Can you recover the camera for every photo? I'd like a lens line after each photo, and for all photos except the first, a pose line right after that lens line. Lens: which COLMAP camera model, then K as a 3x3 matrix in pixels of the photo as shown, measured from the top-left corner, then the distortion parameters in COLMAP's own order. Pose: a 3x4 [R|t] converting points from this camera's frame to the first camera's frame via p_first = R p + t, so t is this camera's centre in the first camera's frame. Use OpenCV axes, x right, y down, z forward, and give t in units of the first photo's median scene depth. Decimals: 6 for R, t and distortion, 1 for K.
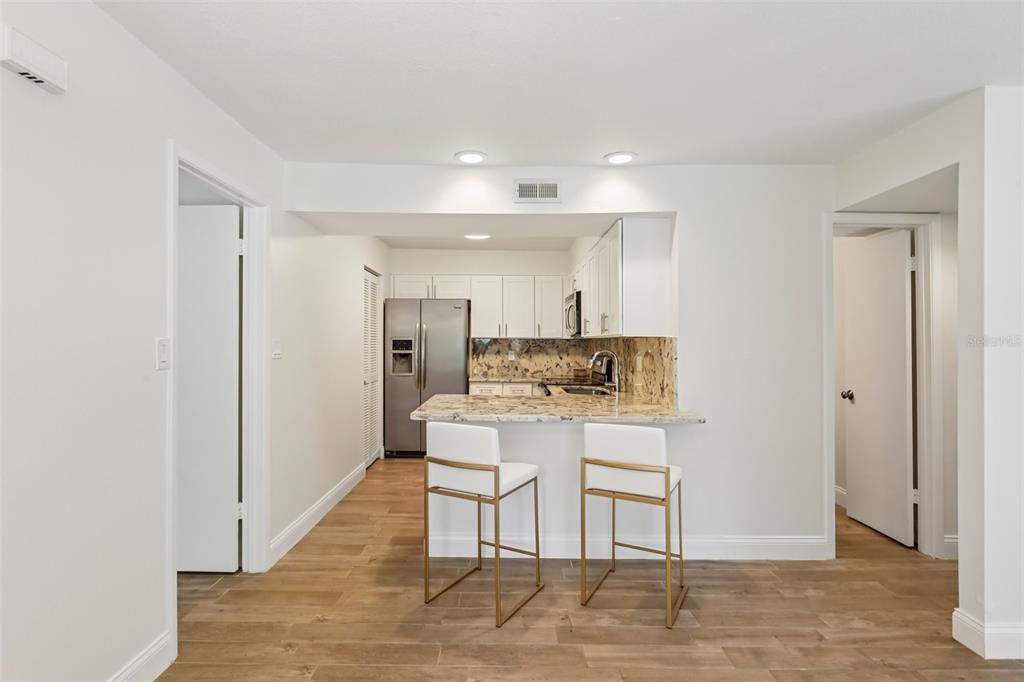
lens RADIAL K [[518.1, 0, 505.0], [0, 518.1, 339.8], [0, 0, 1]] dist [-0.001476, -0.000364]
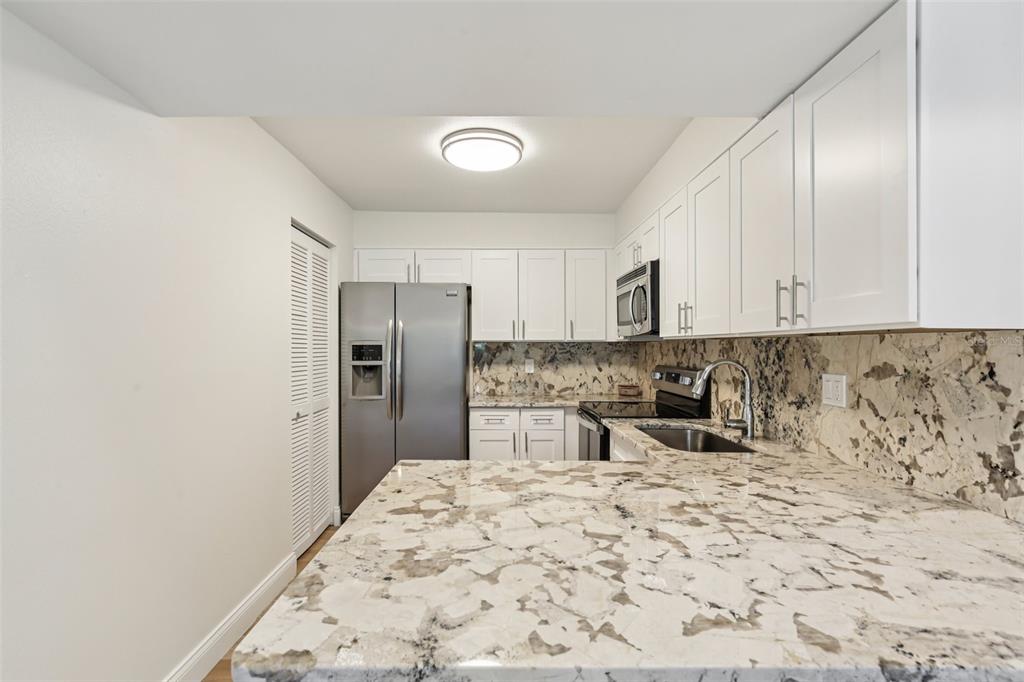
lens RADIAL K [[474.9, 0, 502.5], [0, 474.9, 344.1], [0, 0, 1]] dist [-0.018554, 0.011146]
pose [[0.999967, -0.007076, 0.003983, -0.028947], [0.007087, 0.999971, -0.002790, 0.002094], [-0.003963, 0.002818, 0.999988, 0.392801]]
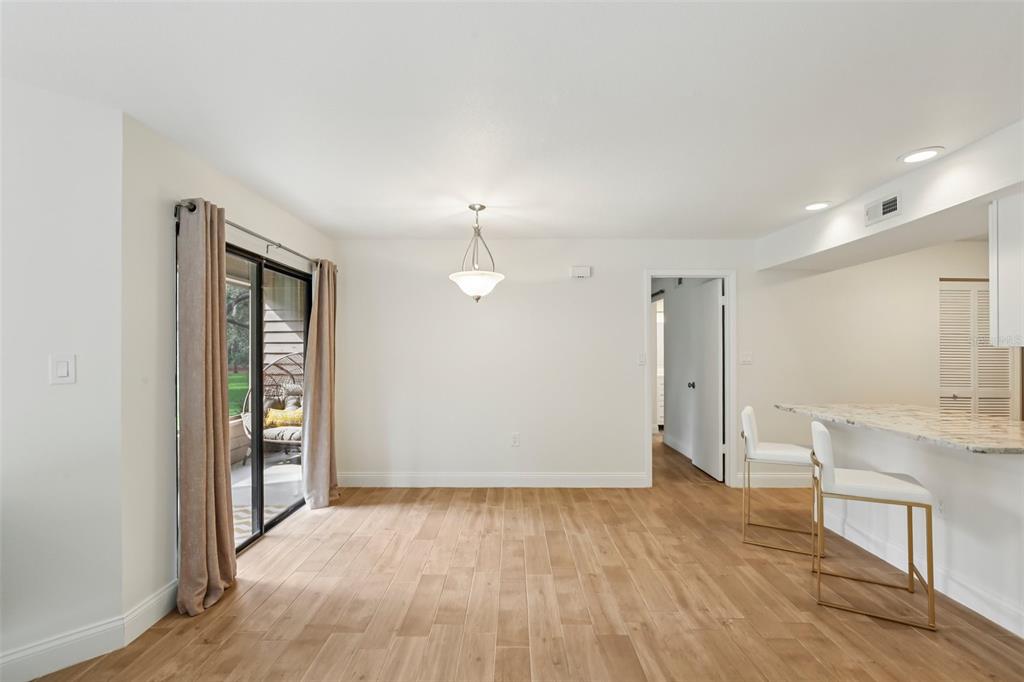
lens RADIAL K [[474.9, 0, 502.5], [0, 474.9, 344.1], [0, 0, 1]] dist [-0.018554, 0.011146]
pose [[-0.022130, -0.026192, -0.999412, 0.564608], [-0.001243, 0.999657, -0.026171, 0.006747], [0.999754, 0.000664, -0.022155, 0.135897]]
